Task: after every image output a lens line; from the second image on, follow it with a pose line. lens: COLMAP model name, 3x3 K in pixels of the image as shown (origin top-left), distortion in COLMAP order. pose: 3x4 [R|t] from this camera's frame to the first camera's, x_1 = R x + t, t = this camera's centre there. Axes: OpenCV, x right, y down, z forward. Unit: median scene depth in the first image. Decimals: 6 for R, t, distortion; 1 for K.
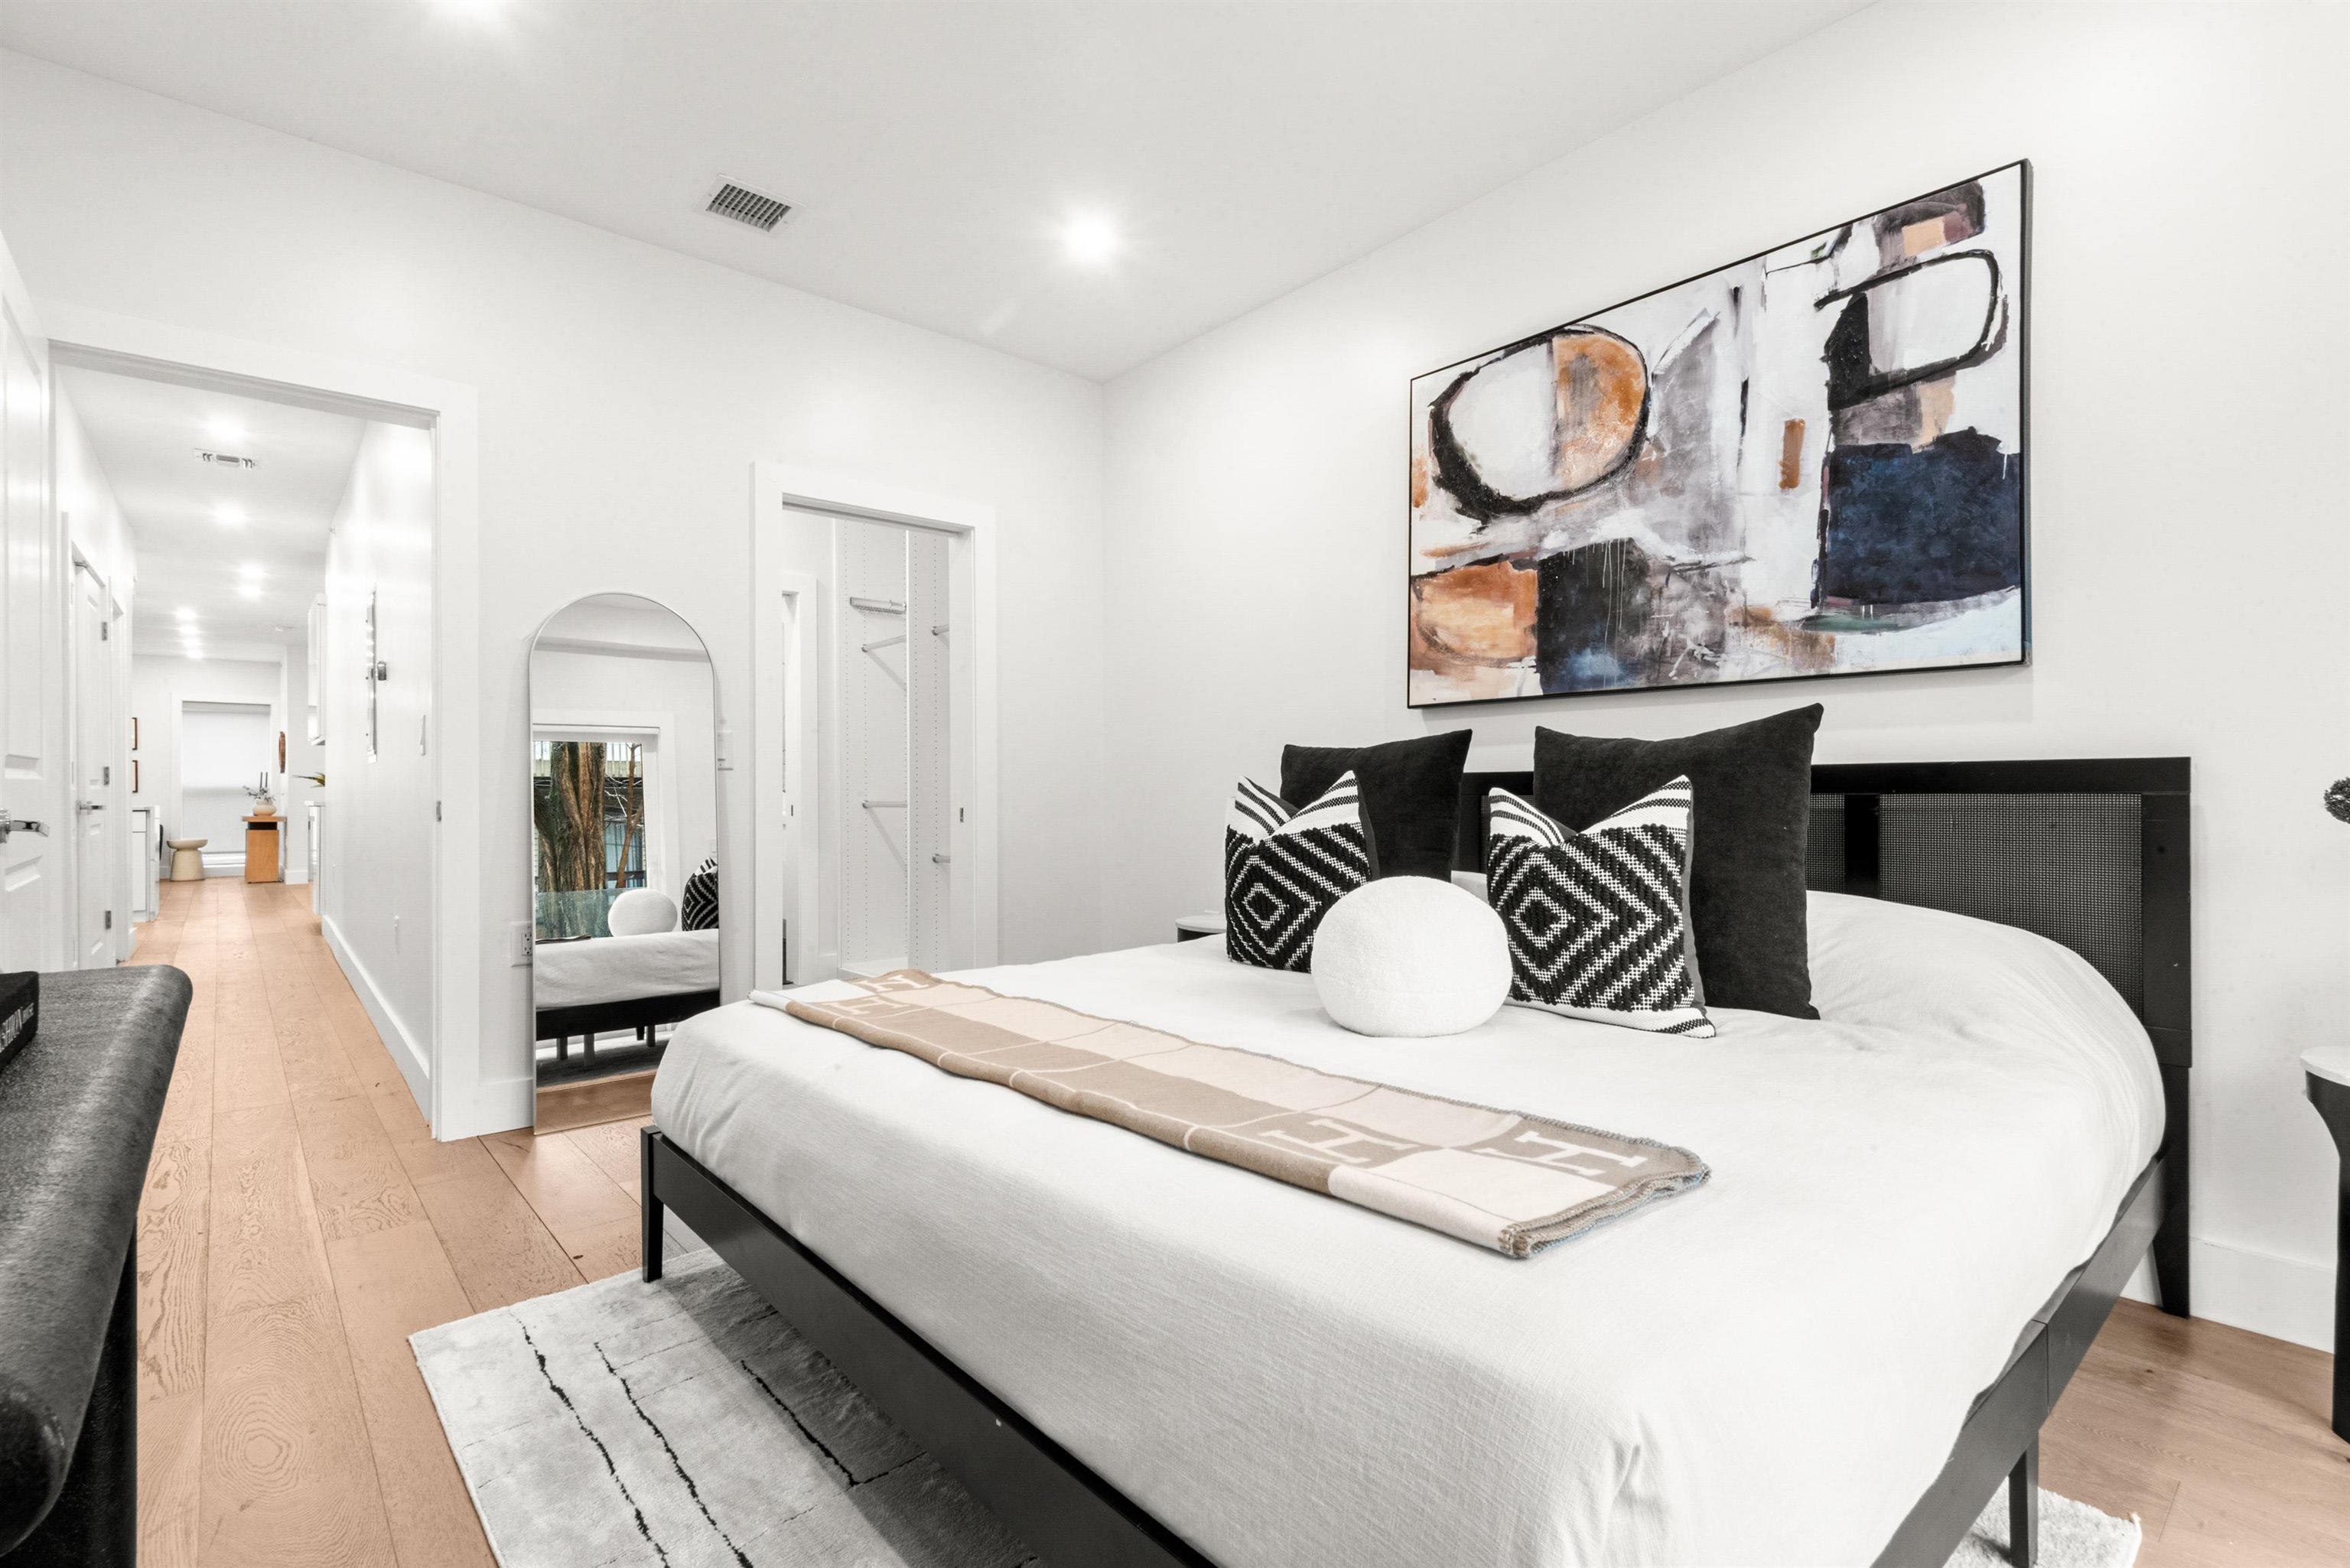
lens RADIAL K [[1073.7, 0, 1179.2], [0, 1073.7, 795.2], [0, 0, 1]] dist [0.009775, -0.003326]
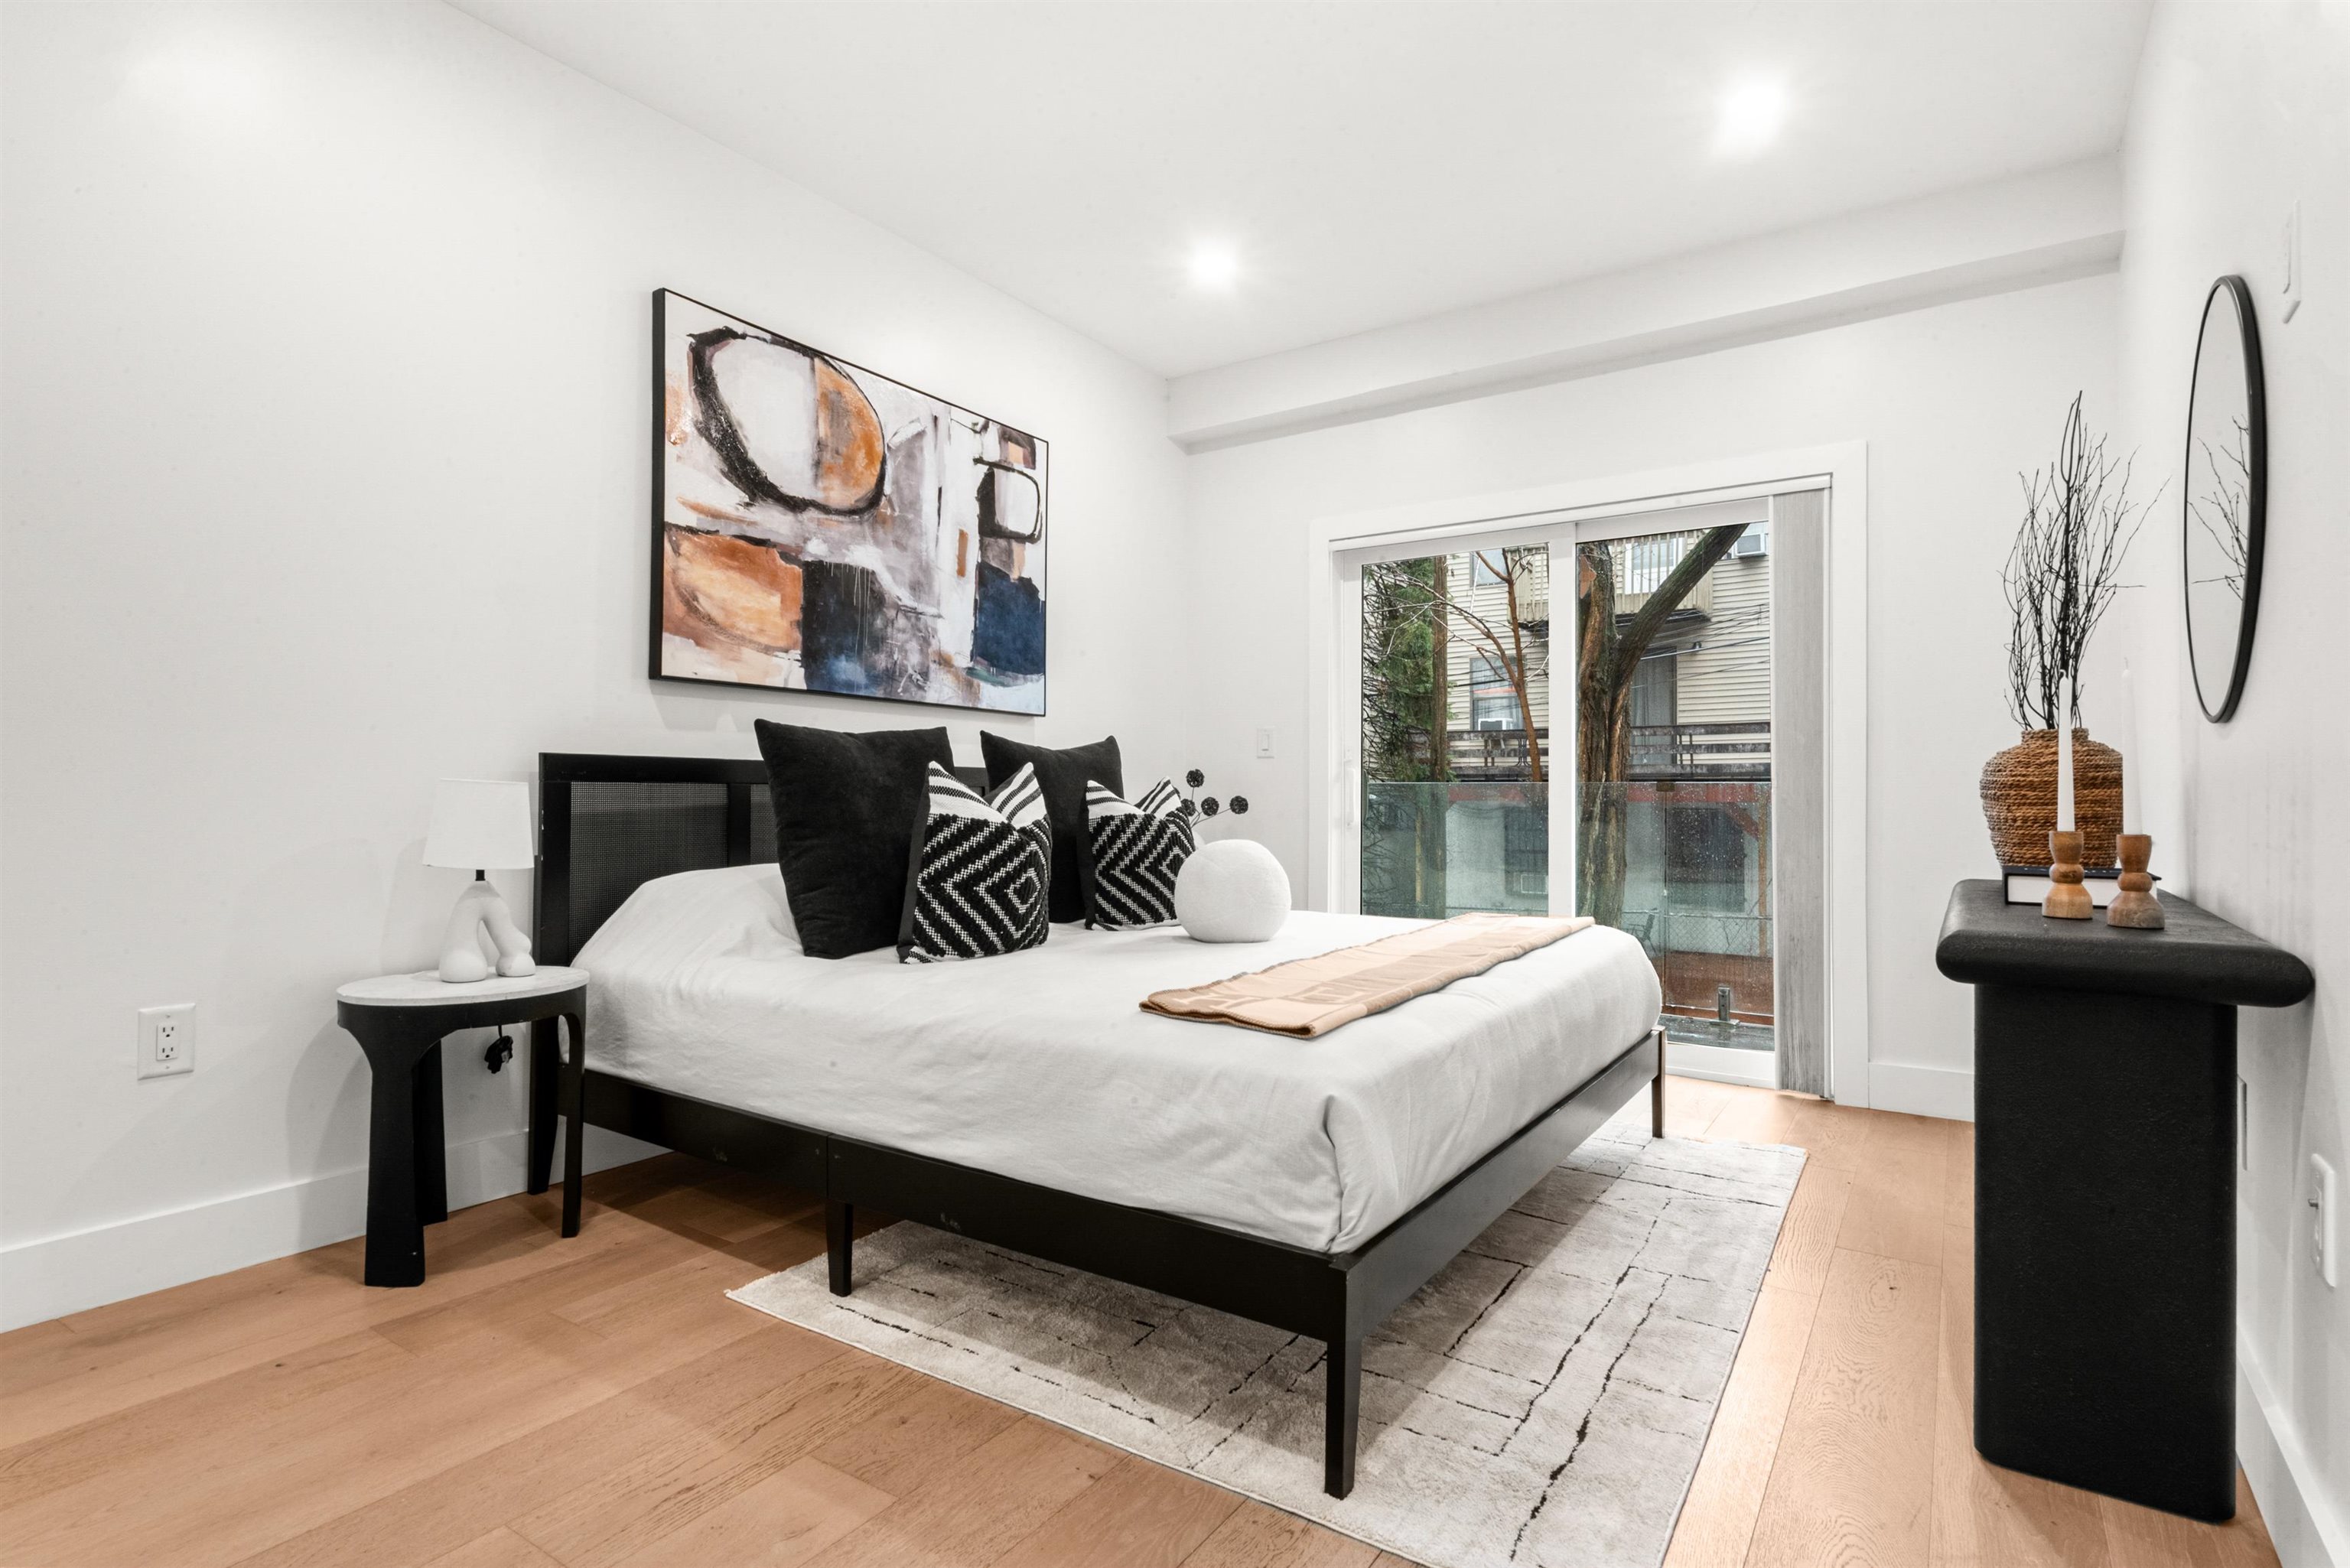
lens RADIAL K [[1185.5, 0, 1176.9], [0, 1185.5, 788.3], [0, 0, 1]] dist [0.005064, 0.000292]
pose [[-0.265471, 0.010605, 0.964061, -0.947060], [-0.007125, 0.999891, -0.012961, 0.017416], [-0.964093, -0.010309, -0.265366, 1.032187]]
